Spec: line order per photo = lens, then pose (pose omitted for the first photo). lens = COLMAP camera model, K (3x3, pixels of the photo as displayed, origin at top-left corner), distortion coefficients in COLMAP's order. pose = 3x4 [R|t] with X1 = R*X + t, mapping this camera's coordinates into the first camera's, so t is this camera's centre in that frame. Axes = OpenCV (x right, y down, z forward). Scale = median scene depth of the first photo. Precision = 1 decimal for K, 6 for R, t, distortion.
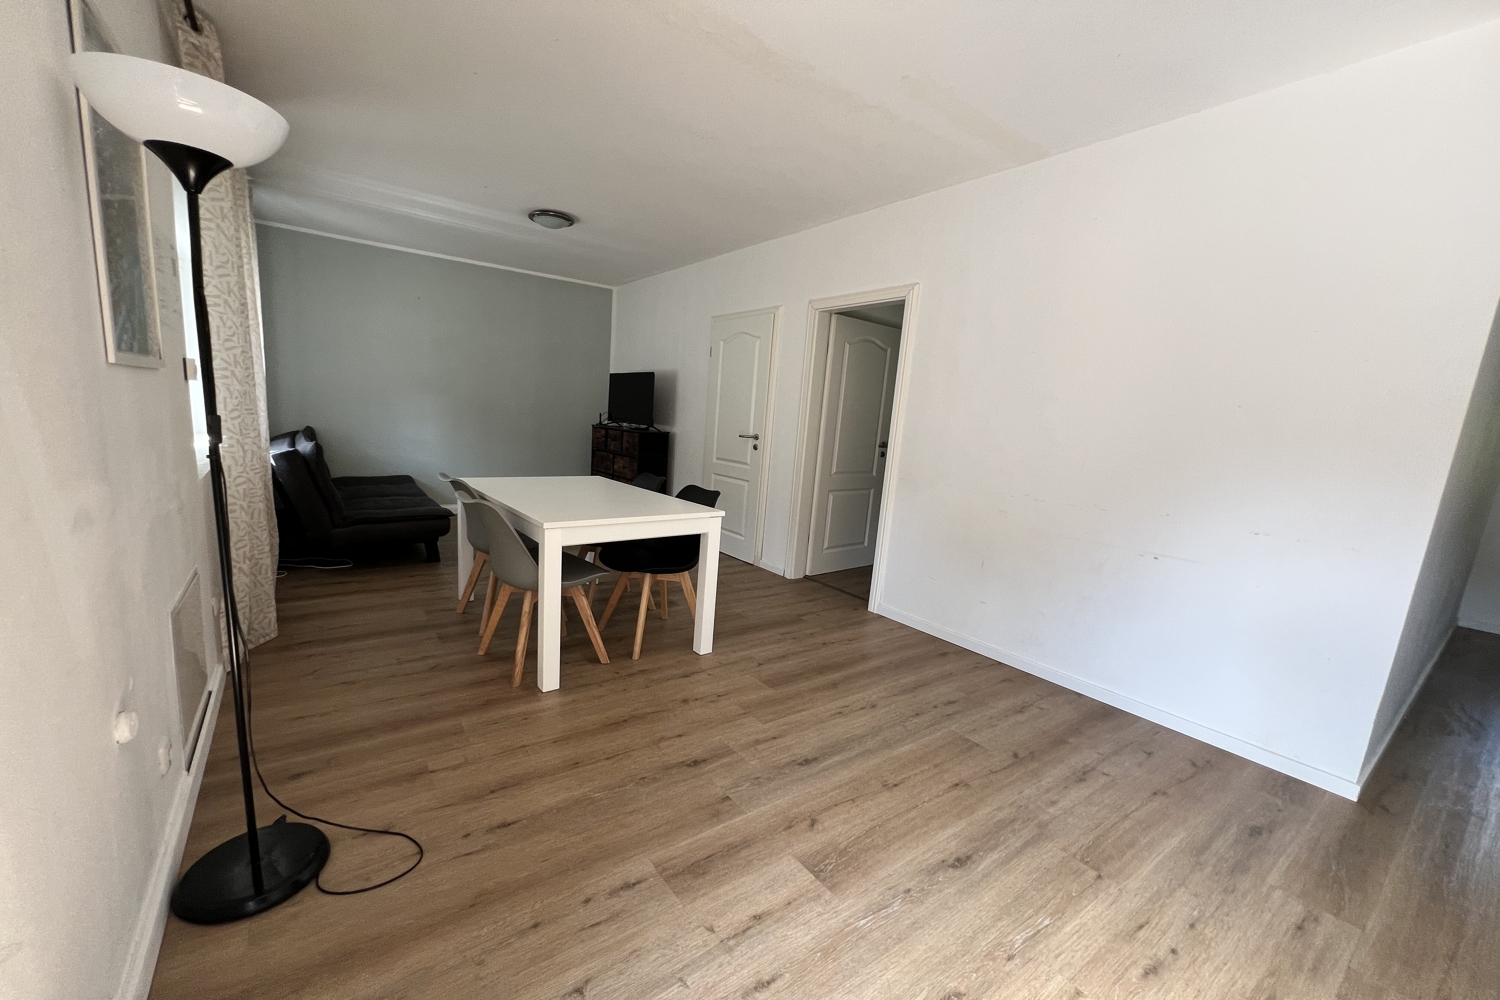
lens RADIAL K [[598.9, 0, 749.5], [0, 598.9, 510.5], [0, 0, 1]] dist [-0.002591, -0.000323]
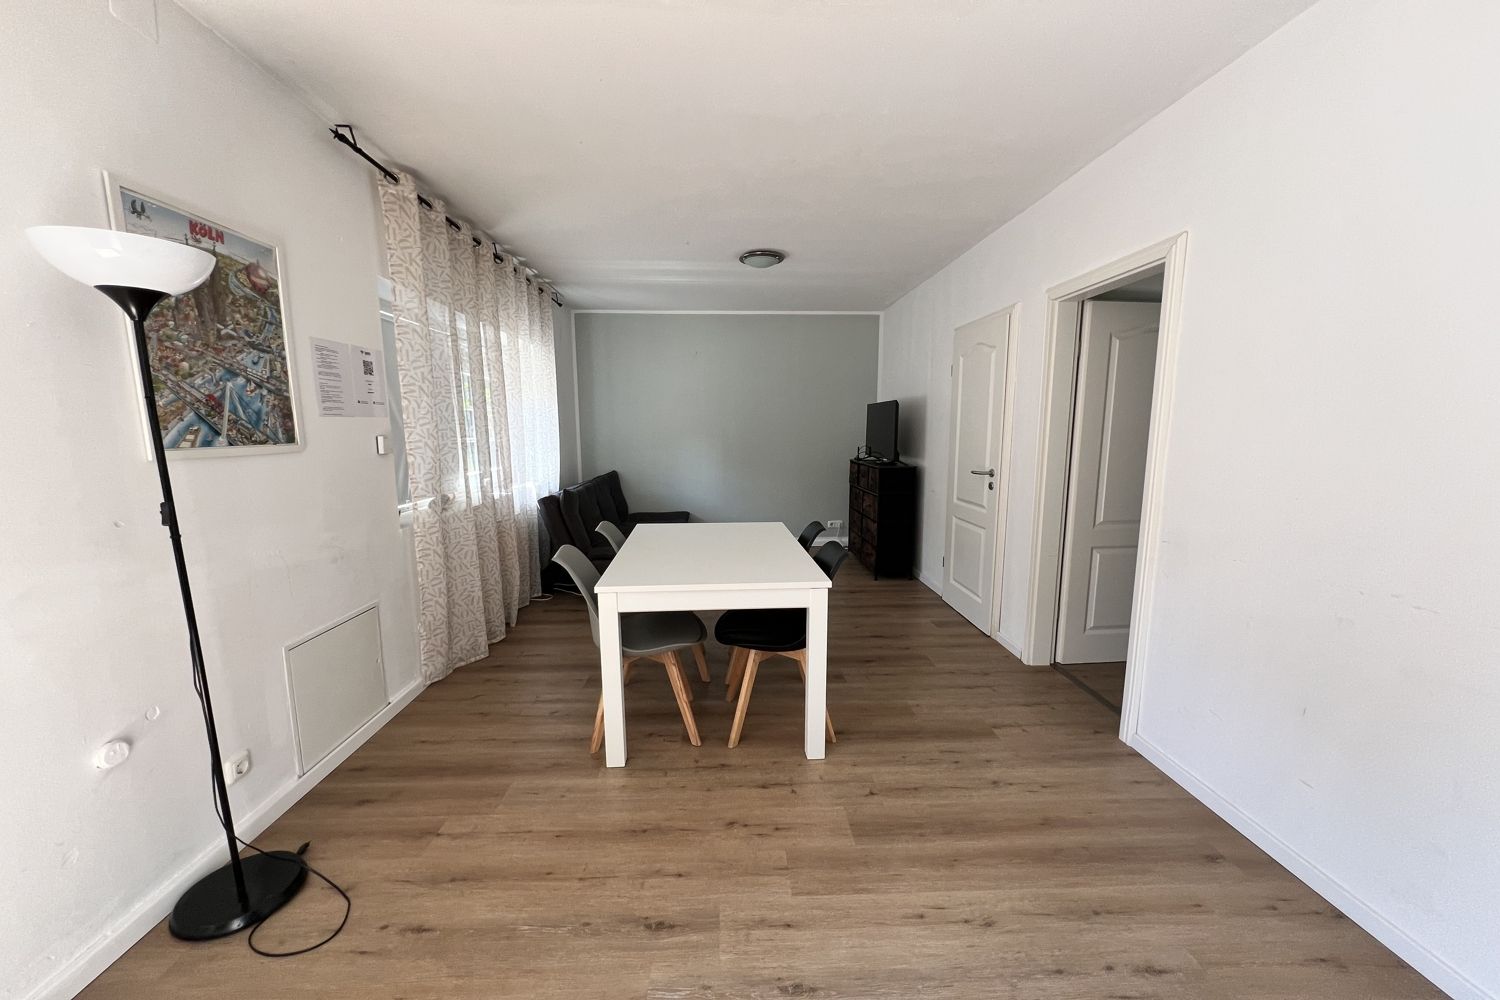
lens RADIAL K [[601.0, 0, 750.0], [0, 601.0, 500.0], [0, 0, 1]] dist [-0.000870, -0.000198]
pose [[0.825668, 0.003563, -0.564144, 0.300474], [-0.036204, 0.998253, -0.046683, -0.061458], [0.562993, 0.058969, 0.824355, 0.276945]]
